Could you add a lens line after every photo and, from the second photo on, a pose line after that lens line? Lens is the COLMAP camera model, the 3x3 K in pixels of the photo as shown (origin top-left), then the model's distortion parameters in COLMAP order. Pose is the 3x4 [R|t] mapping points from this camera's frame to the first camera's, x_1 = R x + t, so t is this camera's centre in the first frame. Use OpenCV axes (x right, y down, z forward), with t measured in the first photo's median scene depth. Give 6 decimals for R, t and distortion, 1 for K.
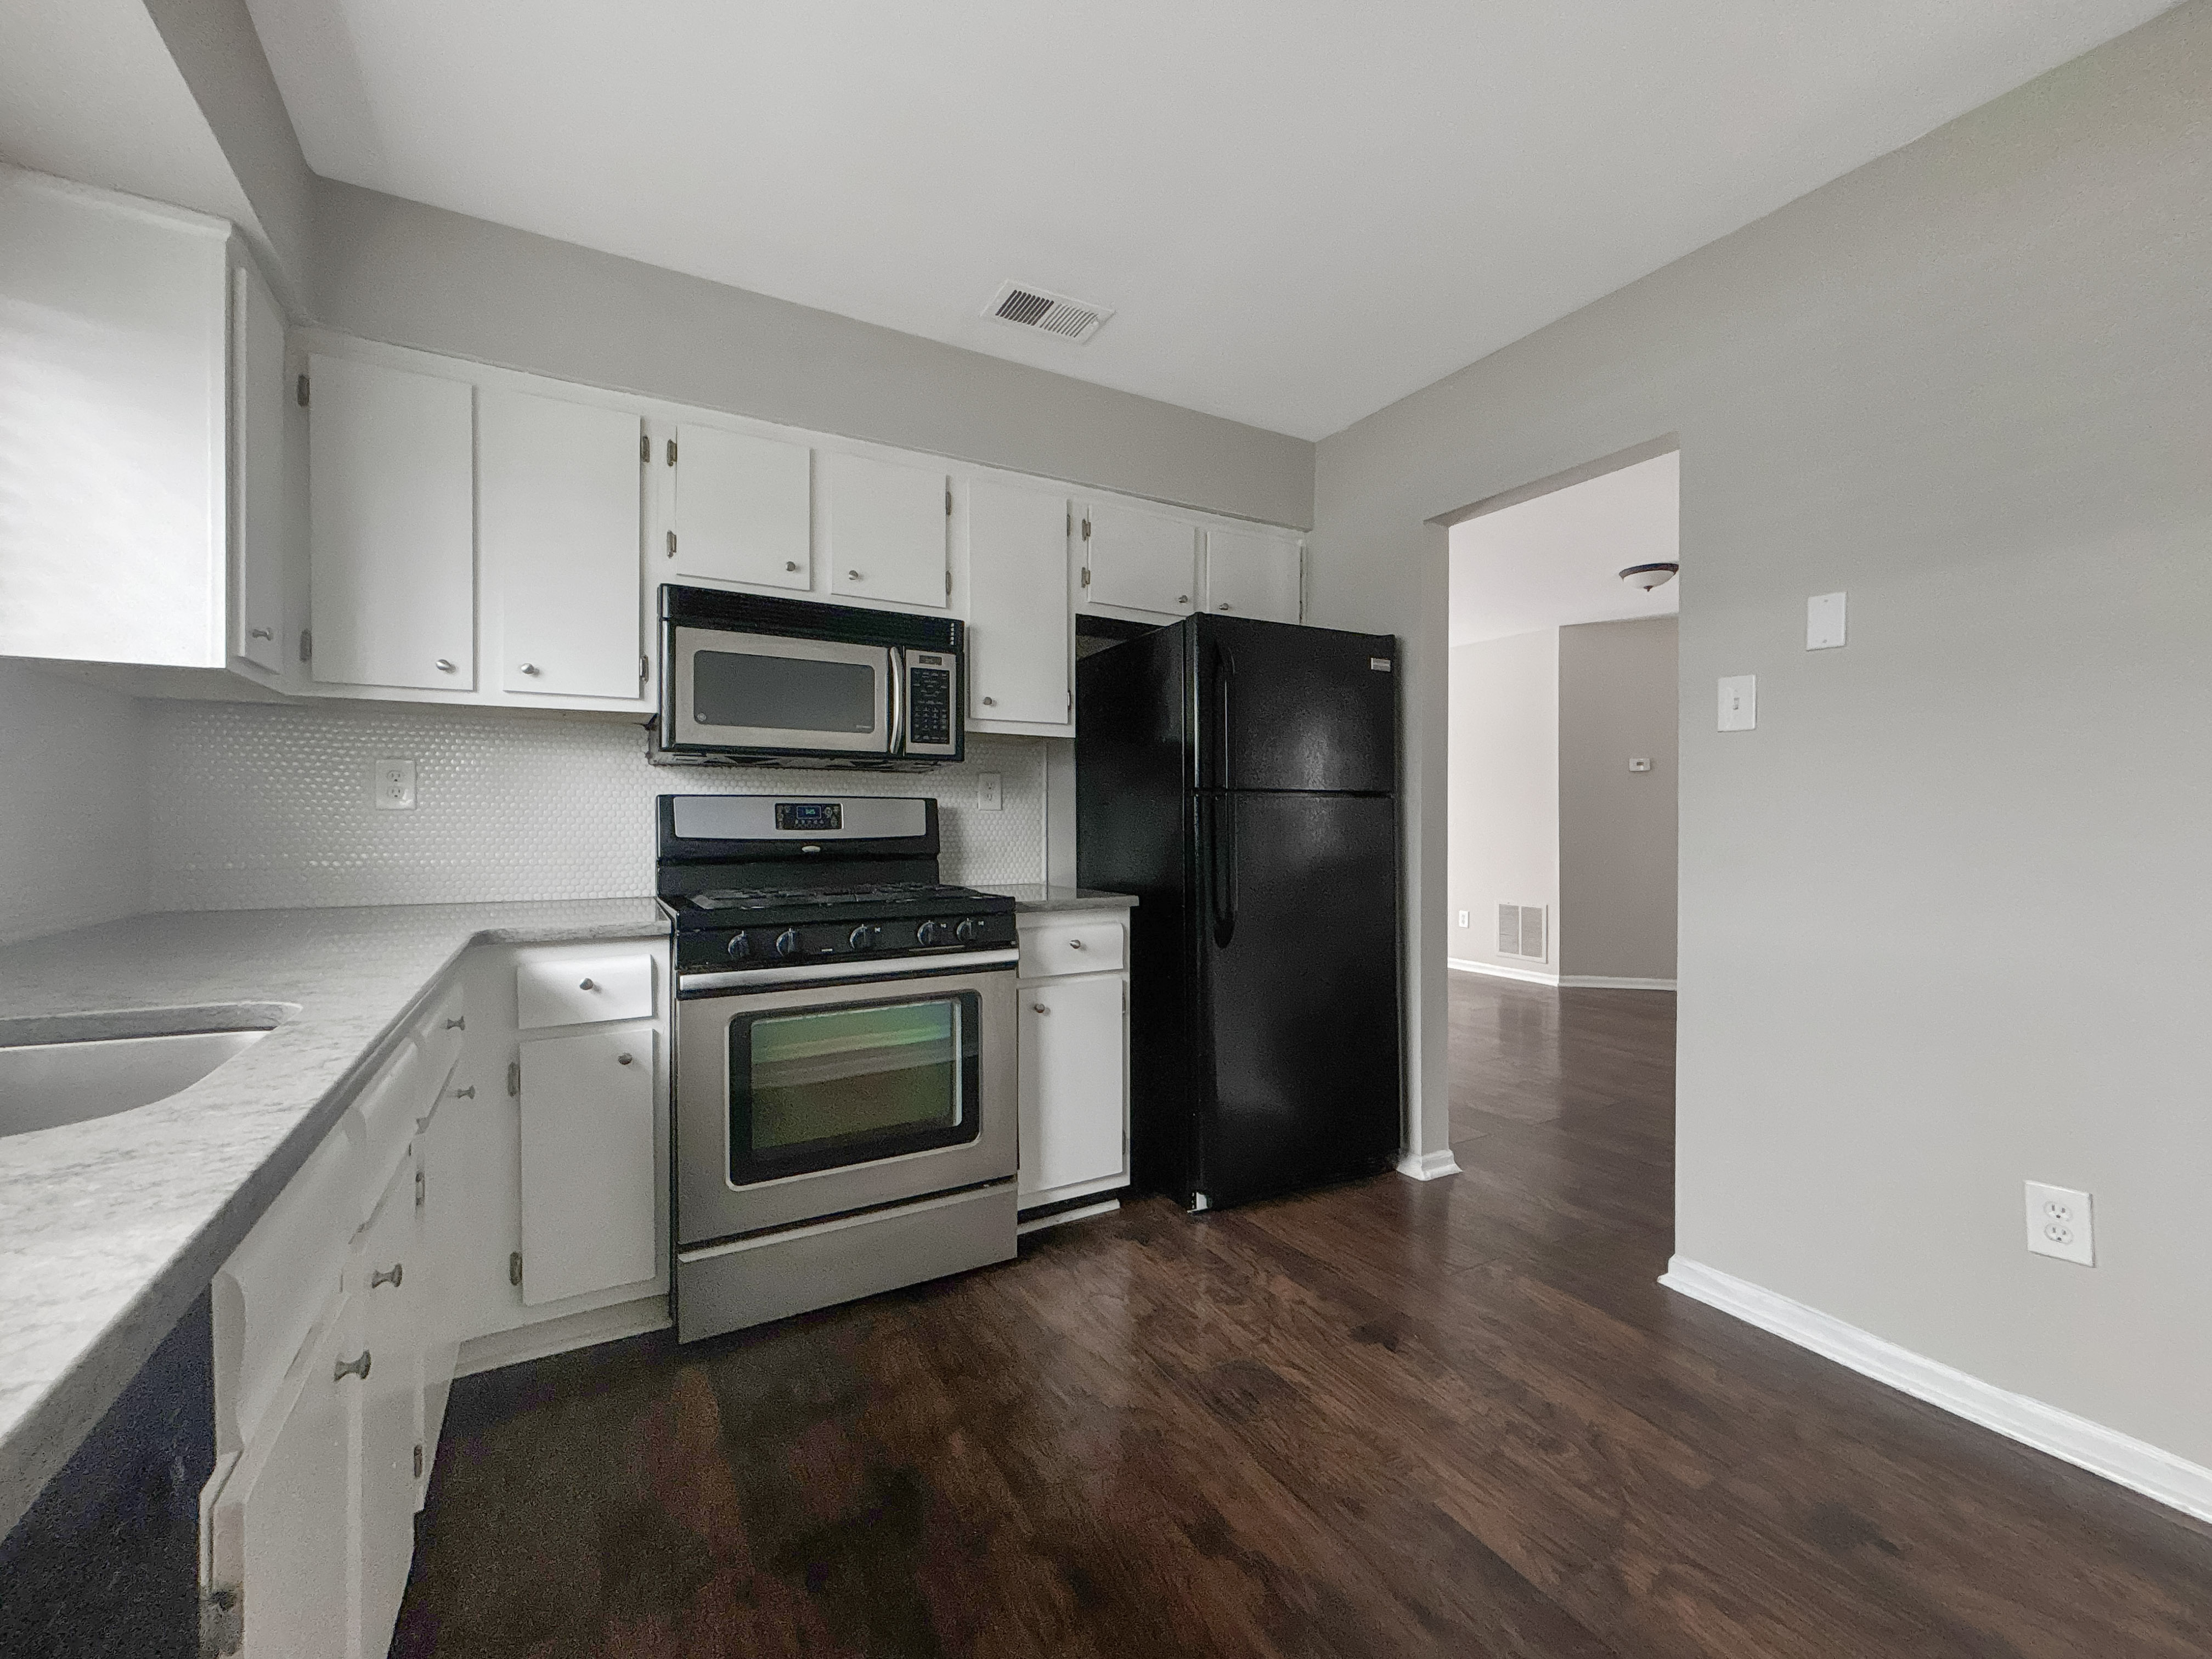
lens RADIAL K [[914.5, 0, 1061.0], [0, 914.5, 823.9], [0, 0, 1]] dist [-0.000184, -0.002739]
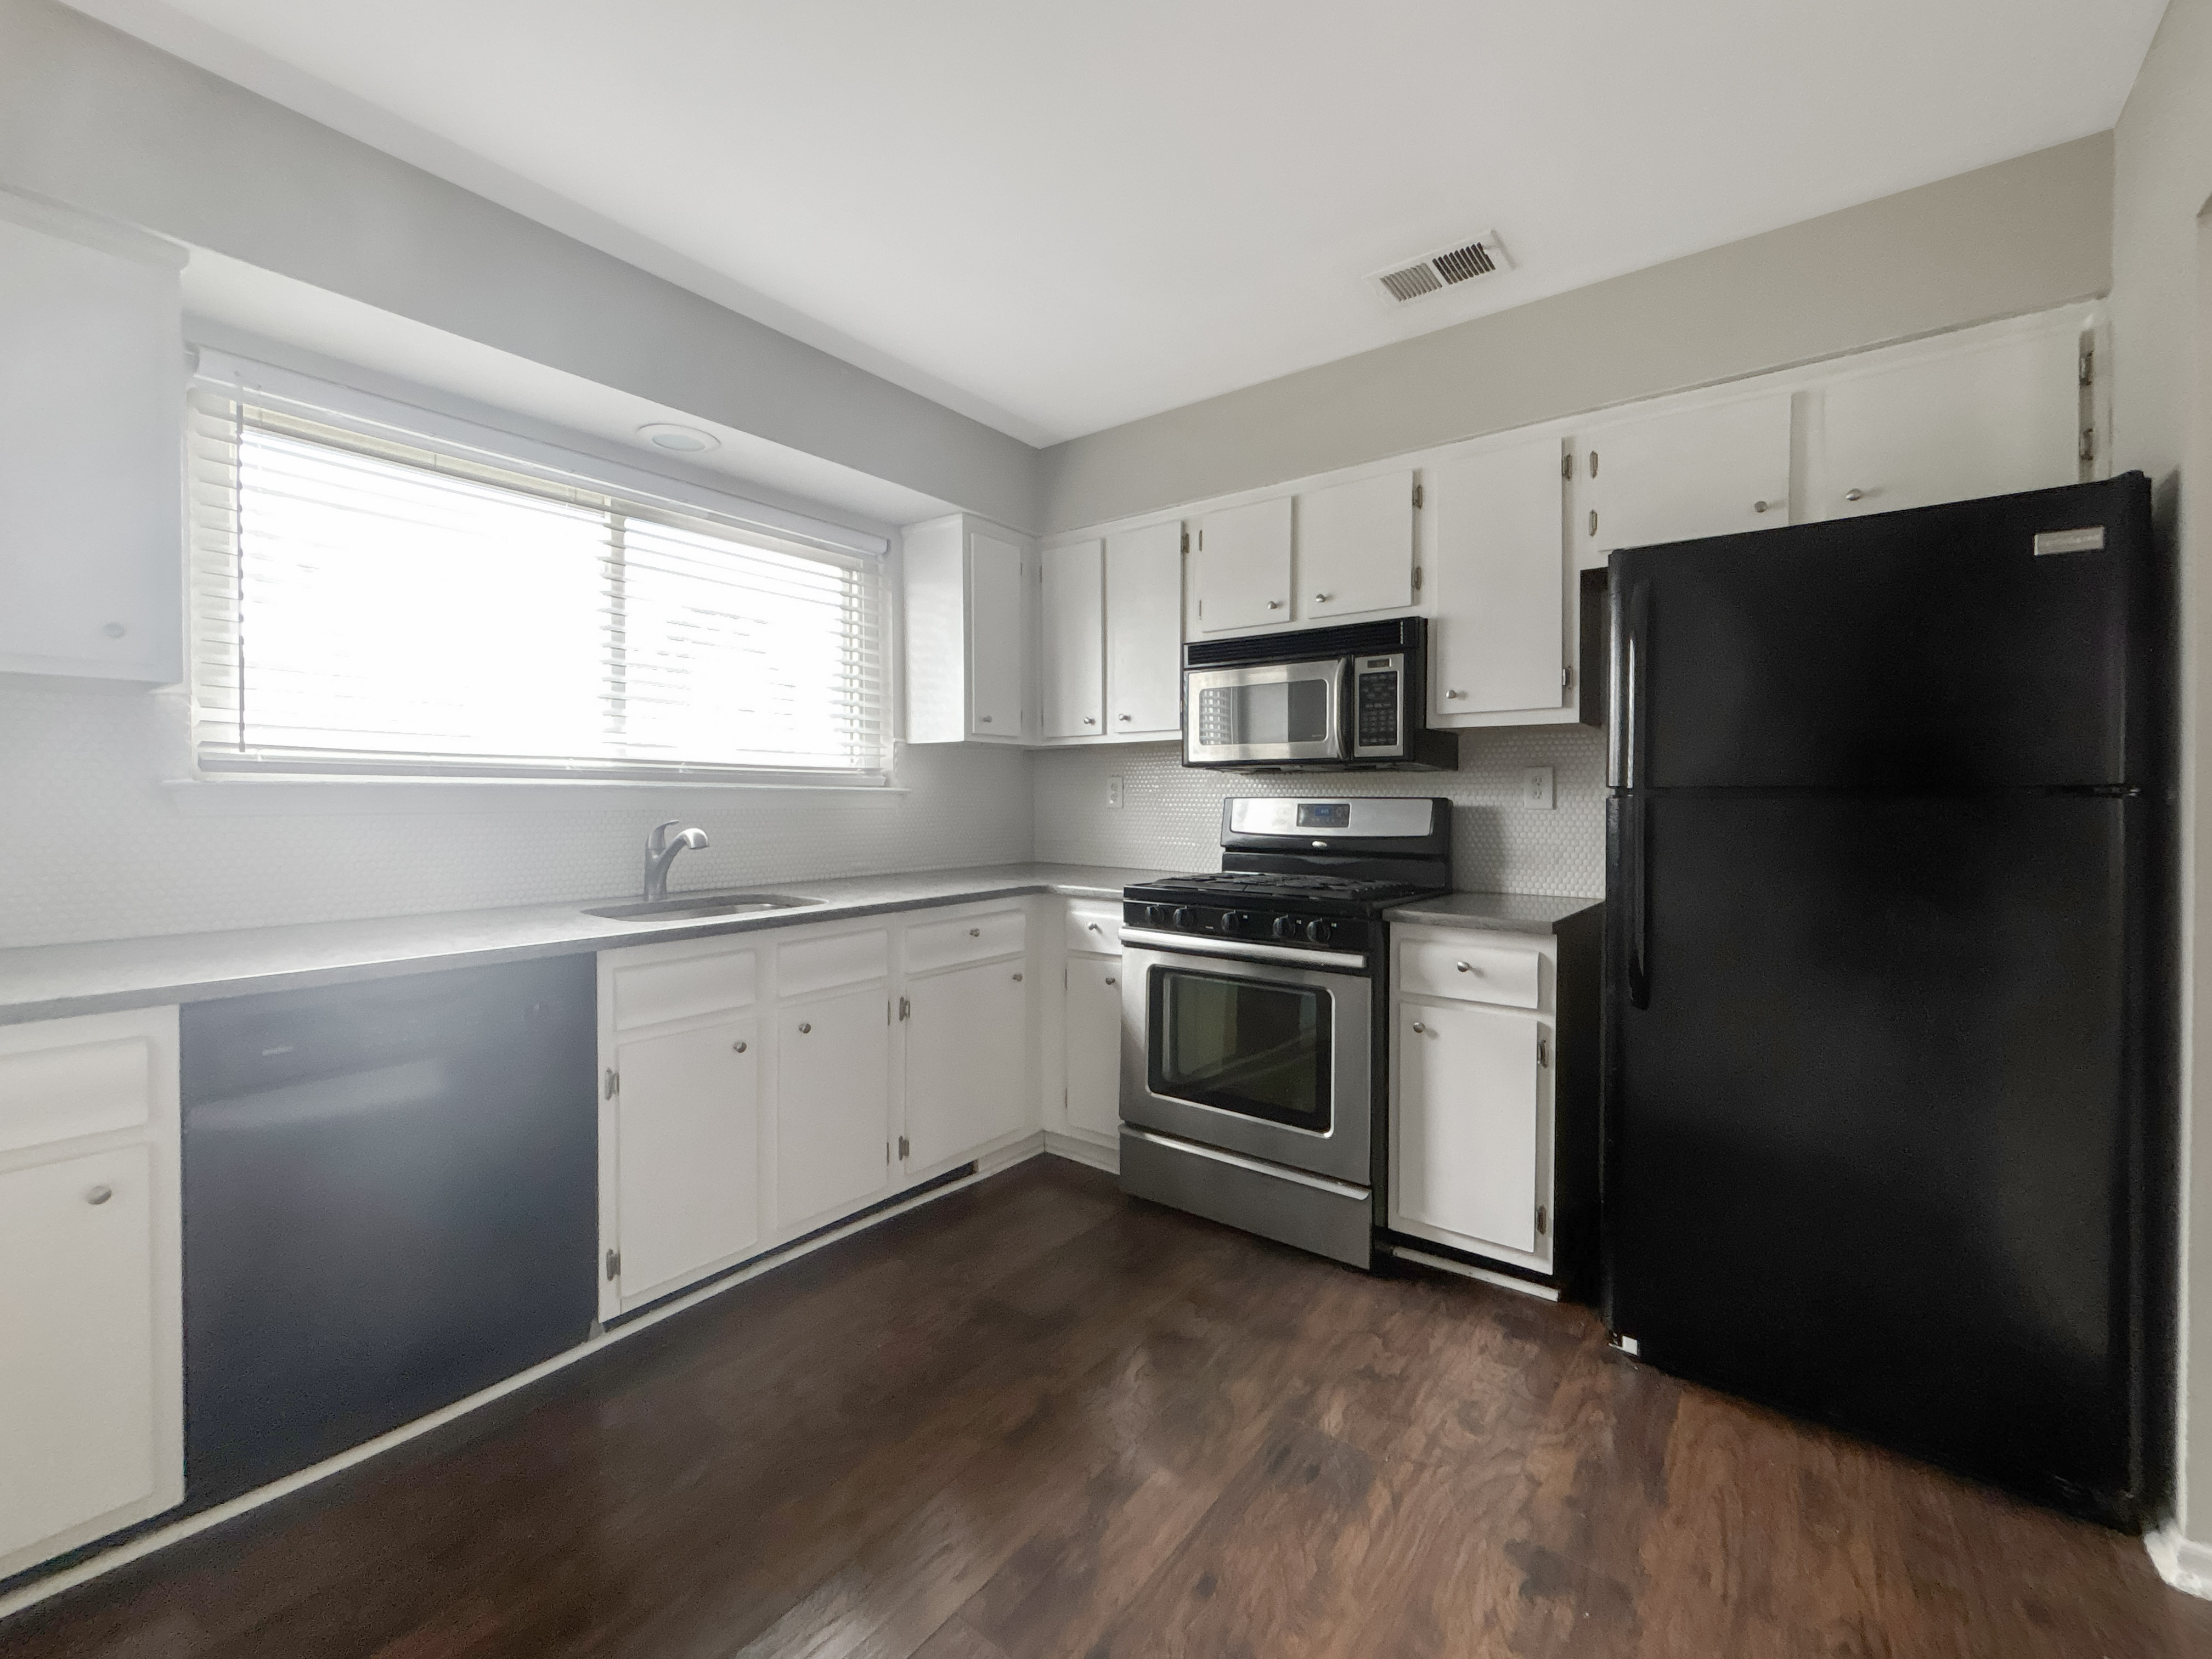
lens RADIAL K [[893.1, 0, 1114.0], [0, 893.1, 816.1], [0, 0, 1]] dist [0.000686, -0.000086]
pose [[0.412271, 0.015836, -0.910923, 0.709787], [-0.003839, 0.999870, 0.015645, -0.027093], [0.911053, -0.002953, 0.412279, 0.356467]]
